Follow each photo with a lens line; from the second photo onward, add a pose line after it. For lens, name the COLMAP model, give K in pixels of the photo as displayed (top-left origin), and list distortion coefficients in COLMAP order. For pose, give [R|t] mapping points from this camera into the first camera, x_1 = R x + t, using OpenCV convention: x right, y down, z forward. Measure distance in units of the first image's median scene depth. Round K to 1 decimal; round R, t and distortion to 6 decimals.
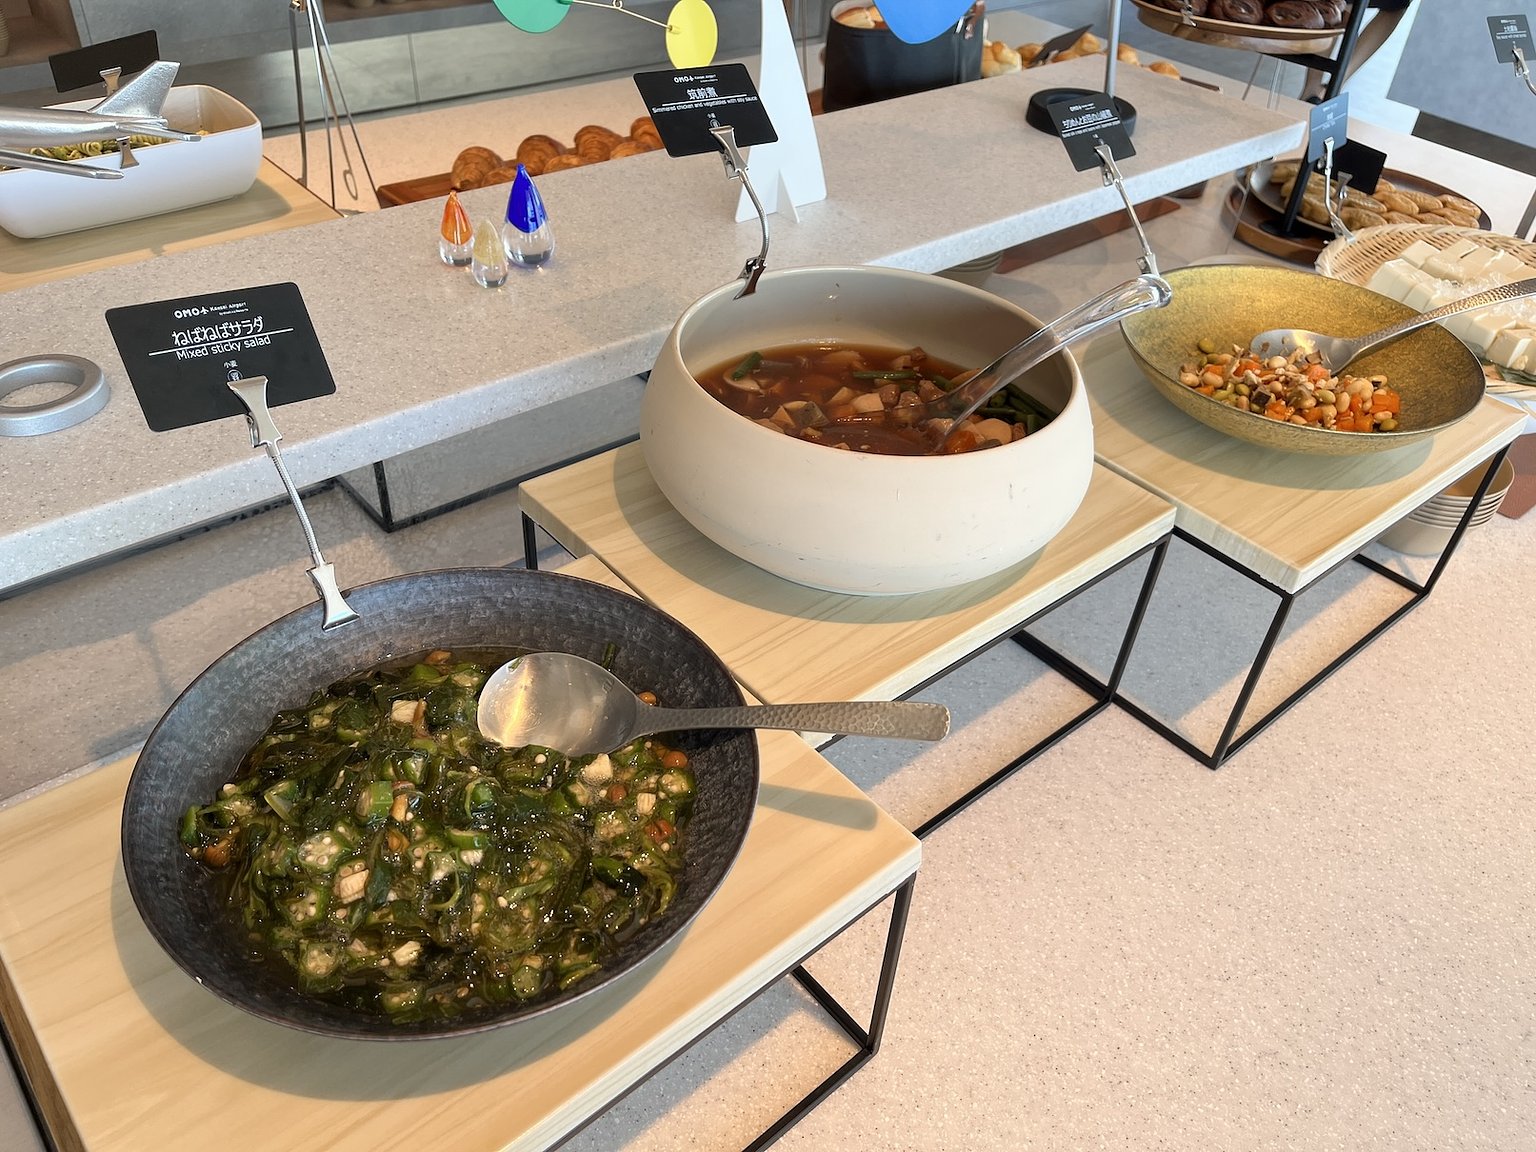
lens RADIAL K [[1183.8, 0, 773.5], [0, 1183.8, 578.3], [0, 0, 1]] dist [0.014368, 0.000437]
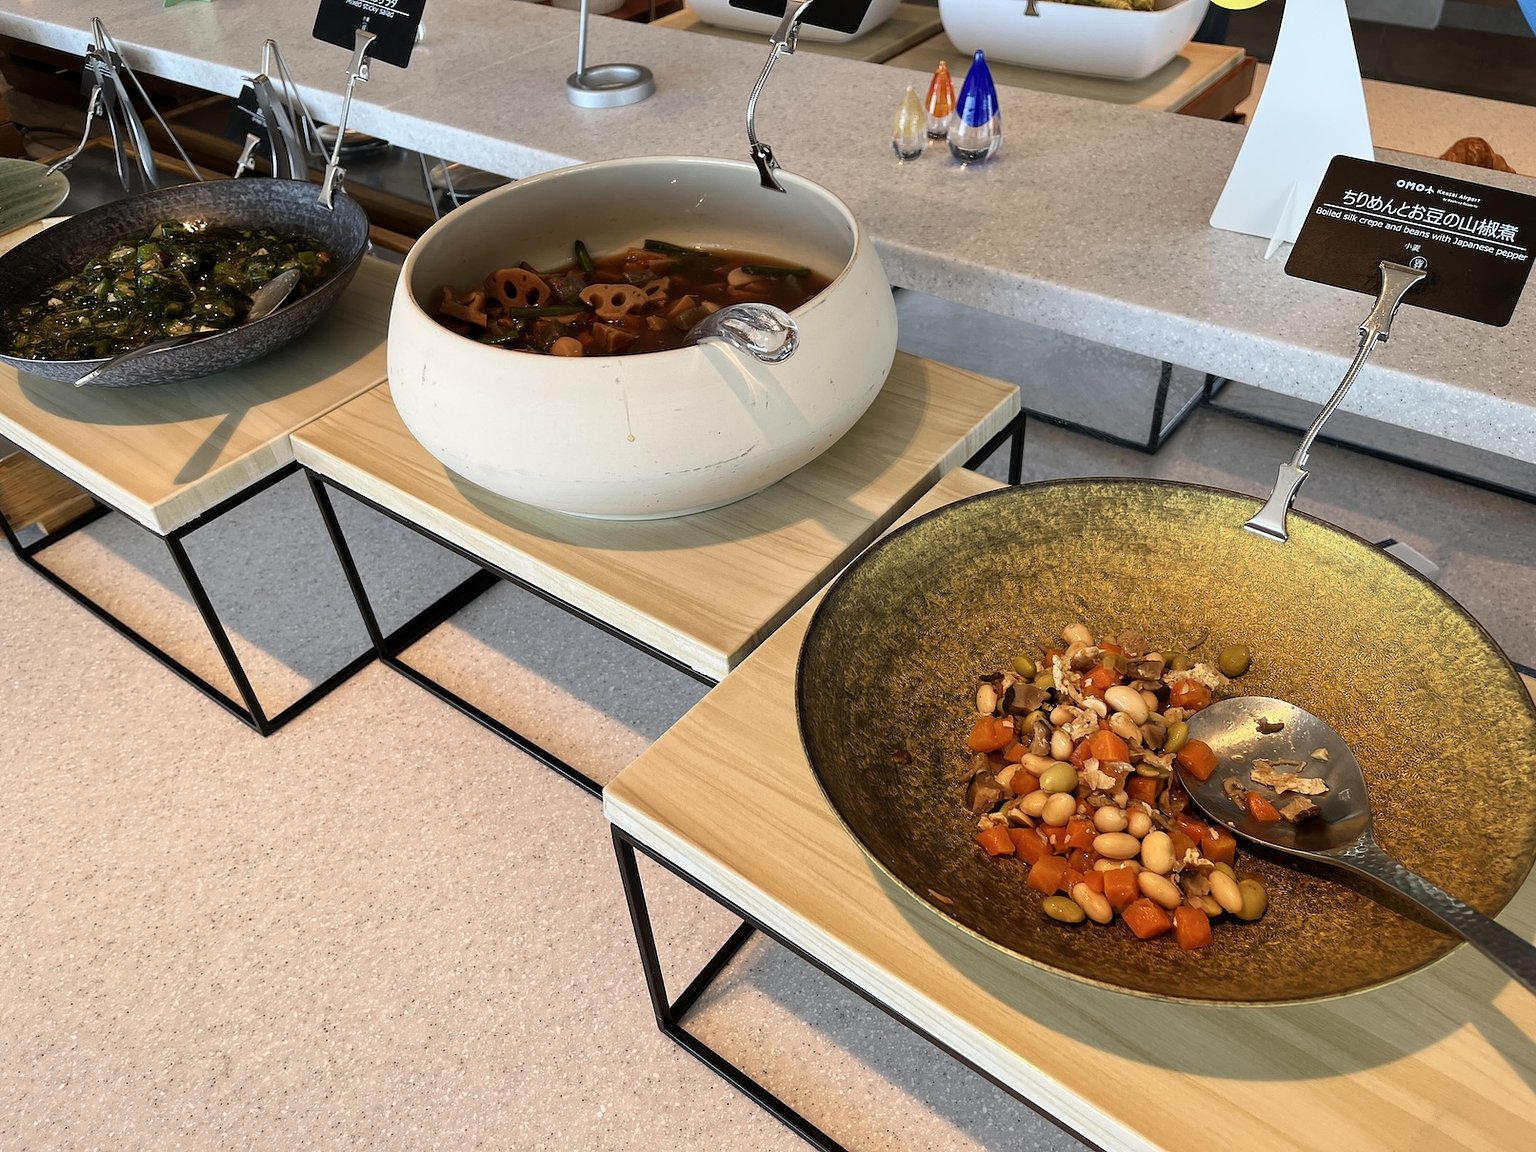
lens RADIAL K [[1183.8, 0, 774.9], [0, 1183.8, 571.6], [0, 0, 1]] dist [0.014368, 0.000437]
pose [[0.190729, 0.569290, -0.799707, 0.943755], [-0.554609, 0.734674, 0.390722, -0.413459], [0.809958, 0.369003, 0.455857, 0.761622]]
